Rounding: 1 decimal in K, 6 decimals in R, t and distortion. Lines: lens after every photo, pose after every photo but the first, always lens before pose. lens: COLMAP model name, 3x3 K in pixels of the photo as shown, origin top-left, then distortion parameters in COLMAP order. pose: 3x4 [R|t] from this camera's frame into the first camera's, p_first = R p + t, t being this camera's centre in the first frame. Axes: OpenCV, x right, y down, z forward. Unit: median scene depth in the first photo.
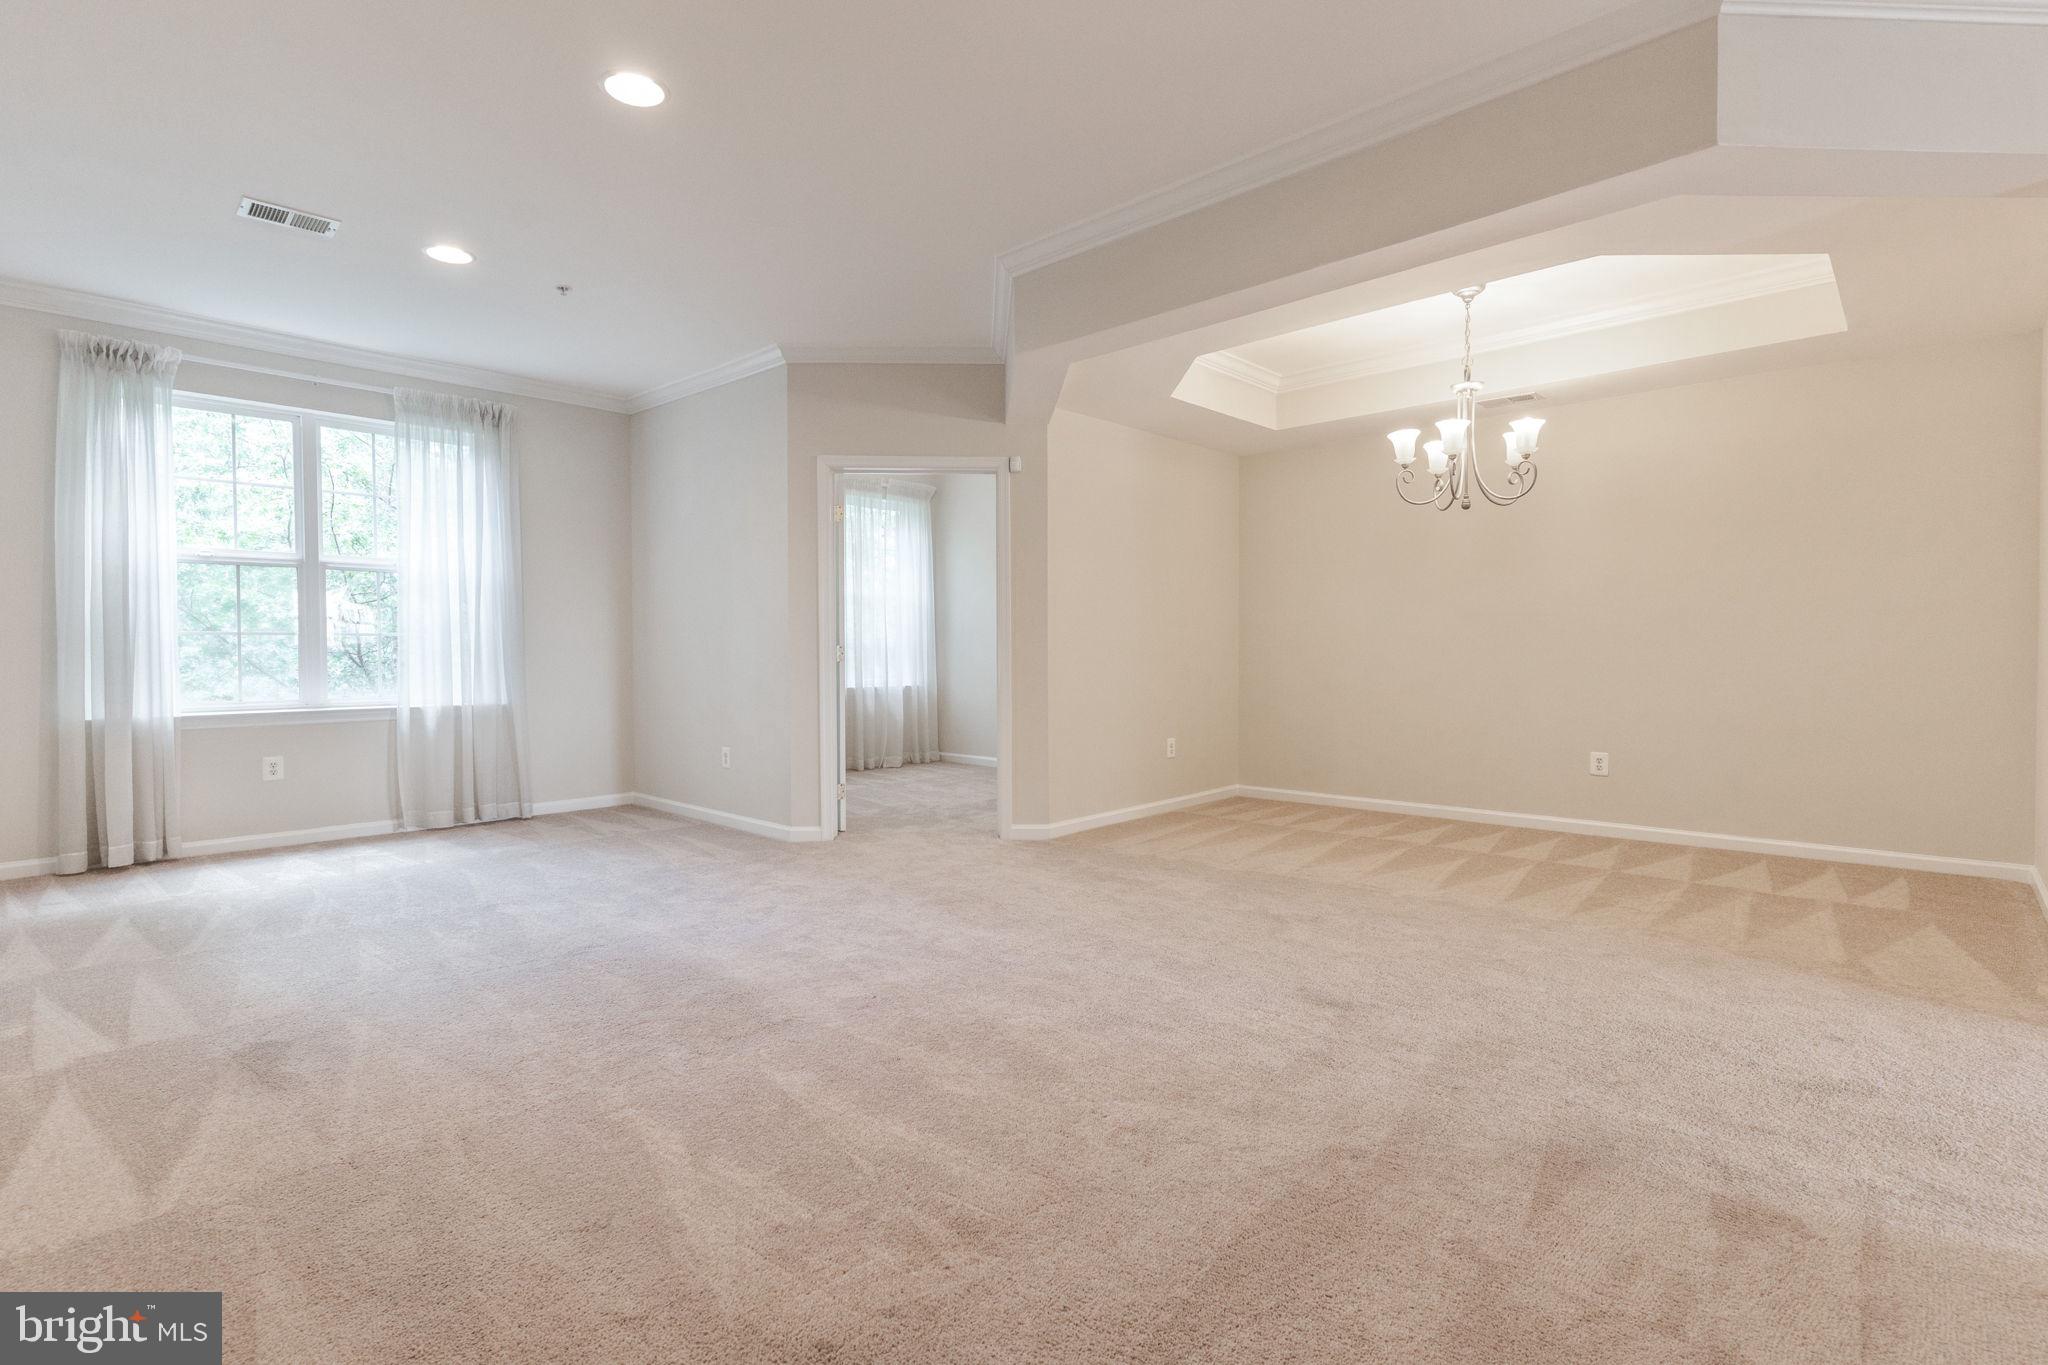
lens RADIAL K [[977.3, 0, 1022.9], [0, 977.3, 664.3], [0, 0, 1]] dist [0.001592, -0.000249]
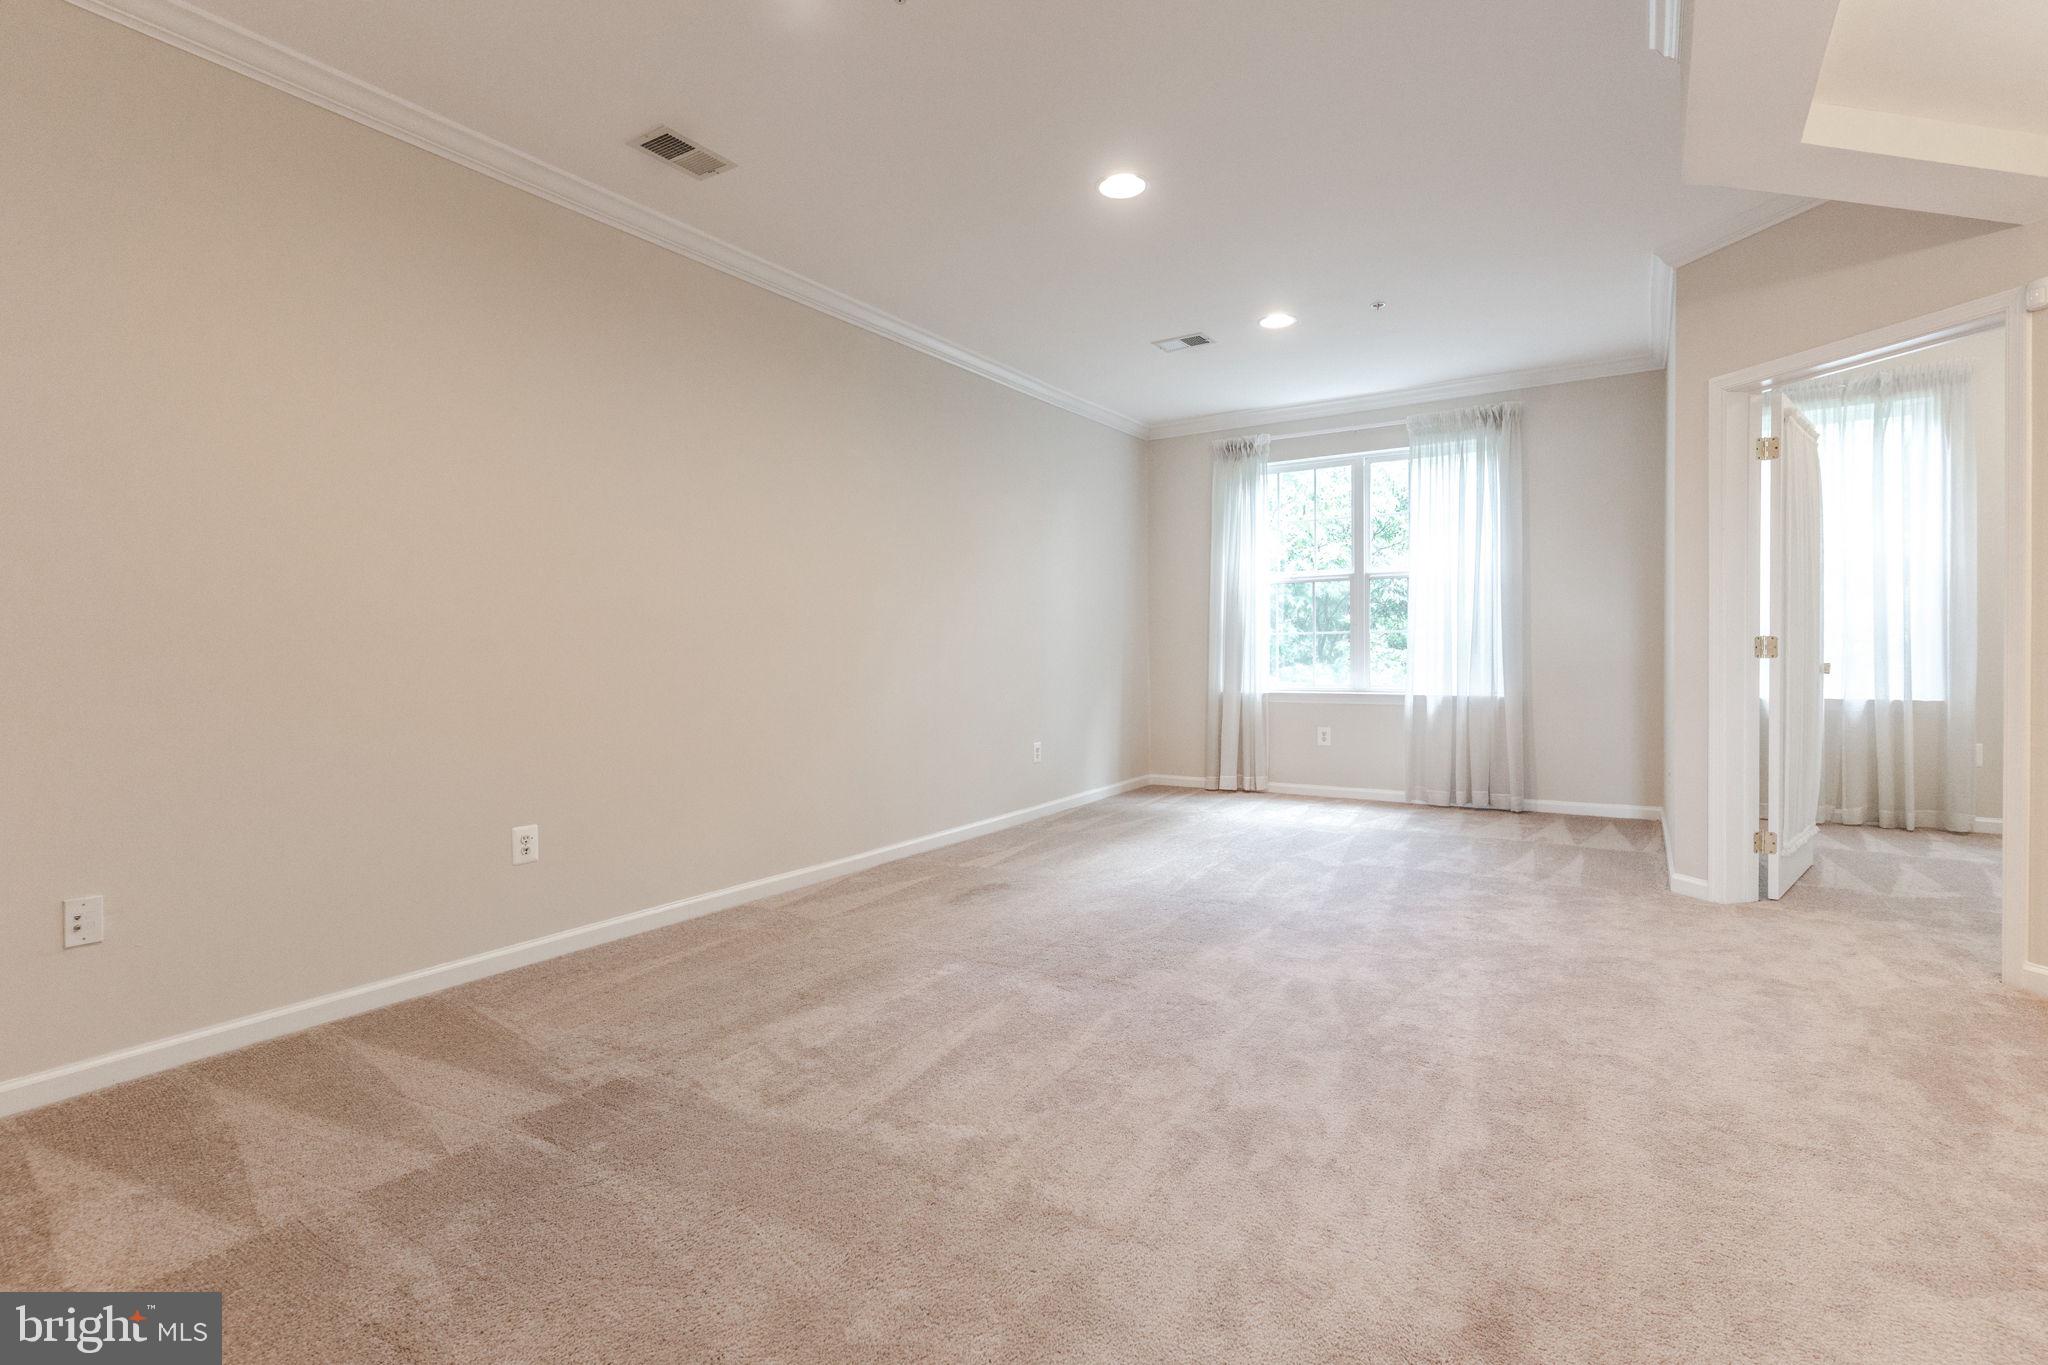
lens RADIAL K [[970.9, 0, 1024.0], [0, 970.9, 682.5], [0, 0, 1]] dist [0.001040, 0.000267]
pose [[0.182025, 0.034155, -0.982700, 0.418257], [-0.002980, 0.999411, 0.034184, -0.008199], [0.983289, -0.003294, 0.182020, 0.355342]]
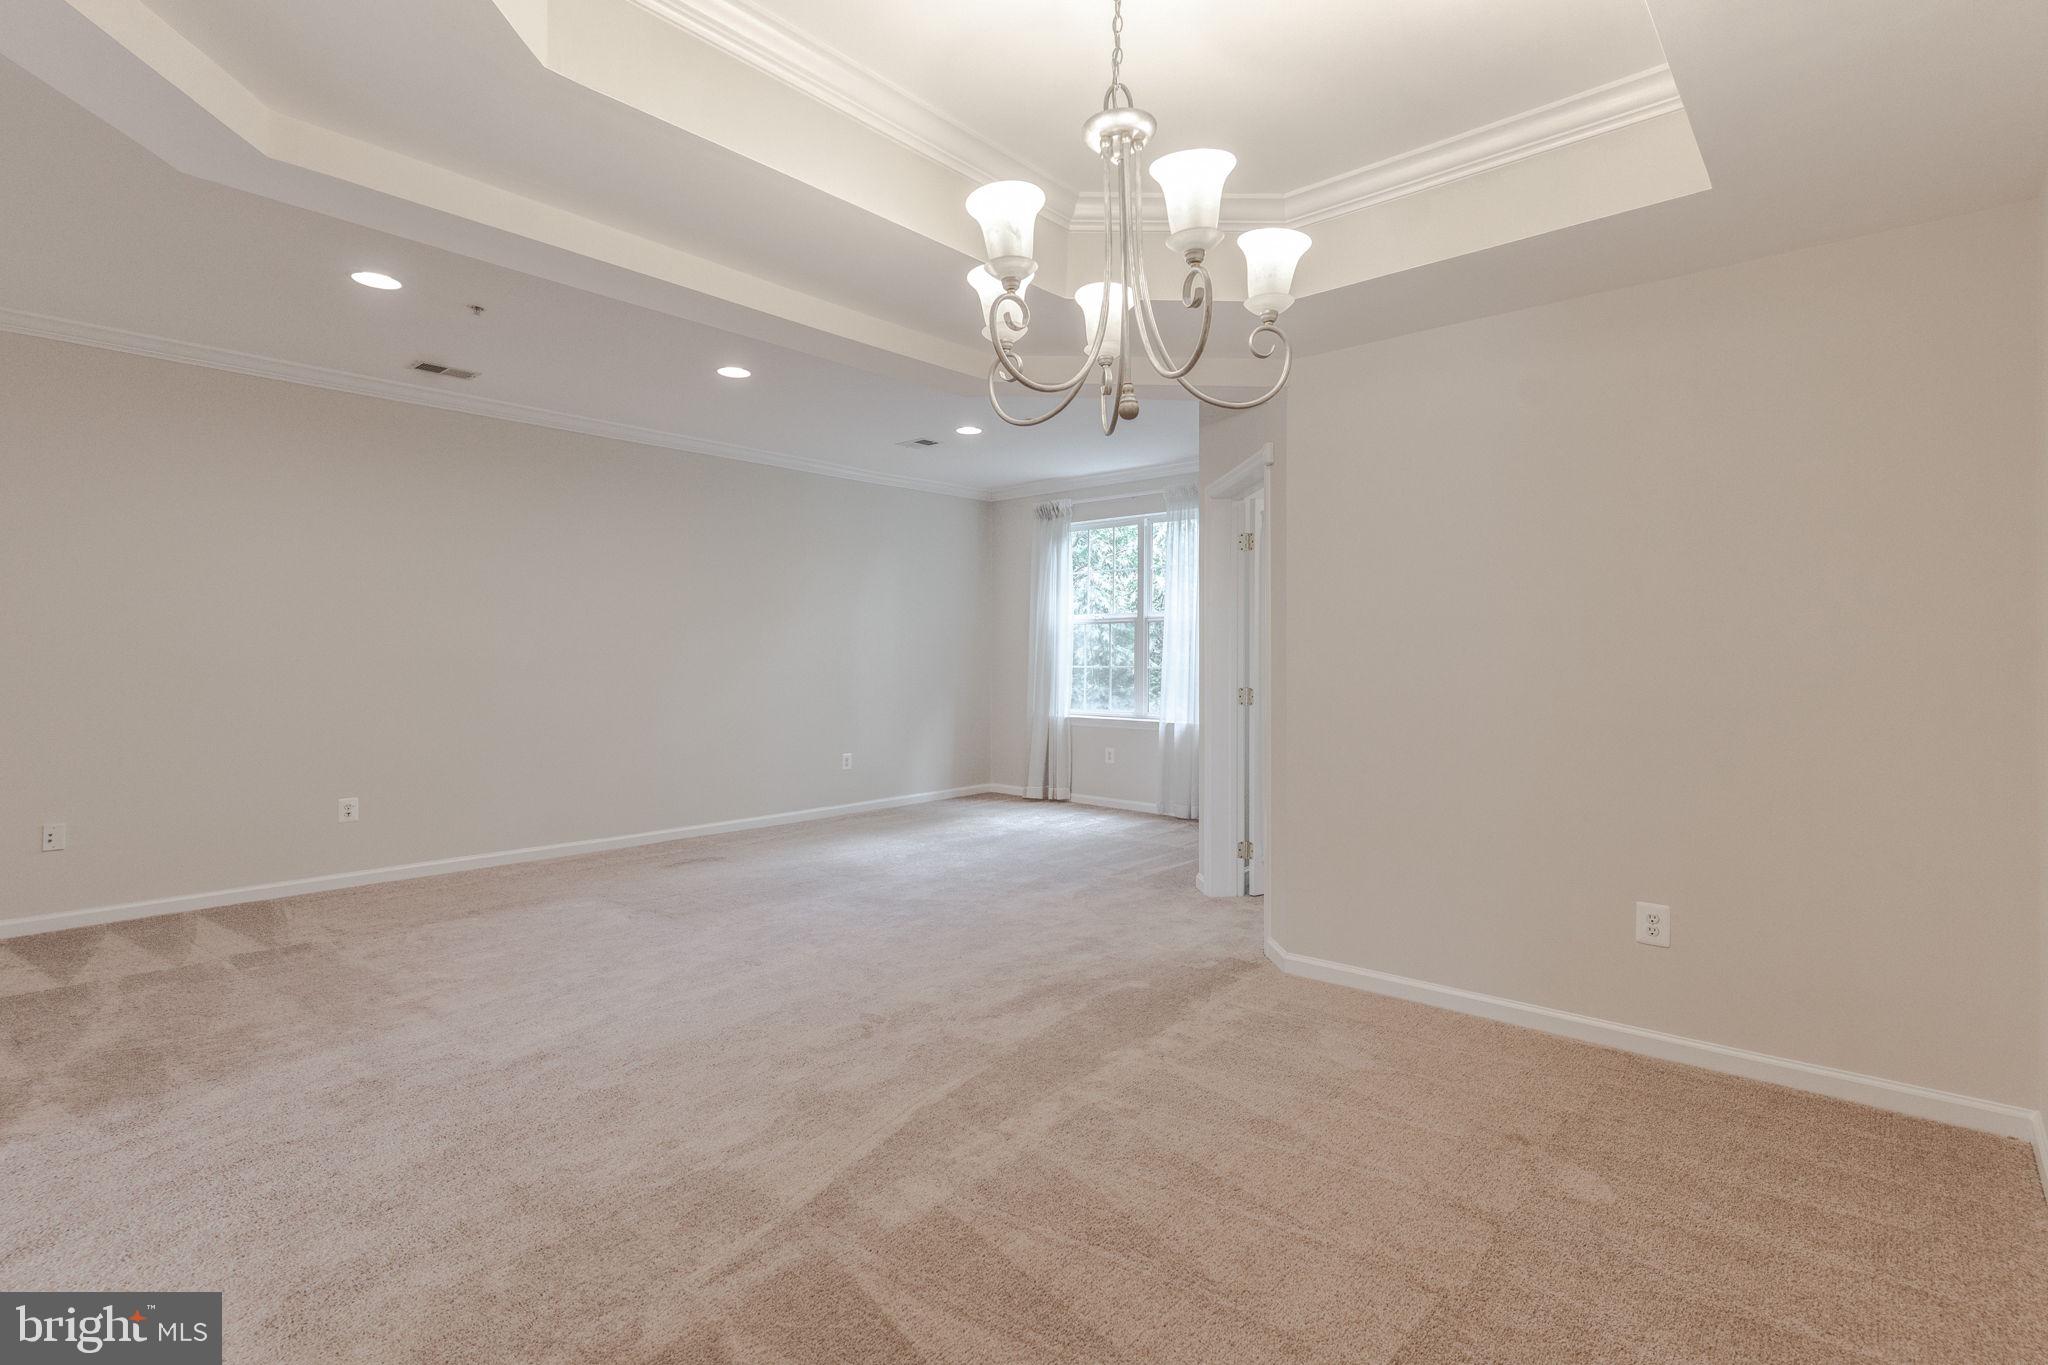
lens RADIAL K [[977.3, 0, 1022.9], [0, 977.3, 664.3], [0, 0, 1]] dist [0.001592, -0.000249]
pose [[0.020766, 0.011735, -0.999715, 0.735722], [-0.017057, 0.999790, 0.011382, -0.049621], [0.999639, 0.016815, 0.020962, 0.798850]]
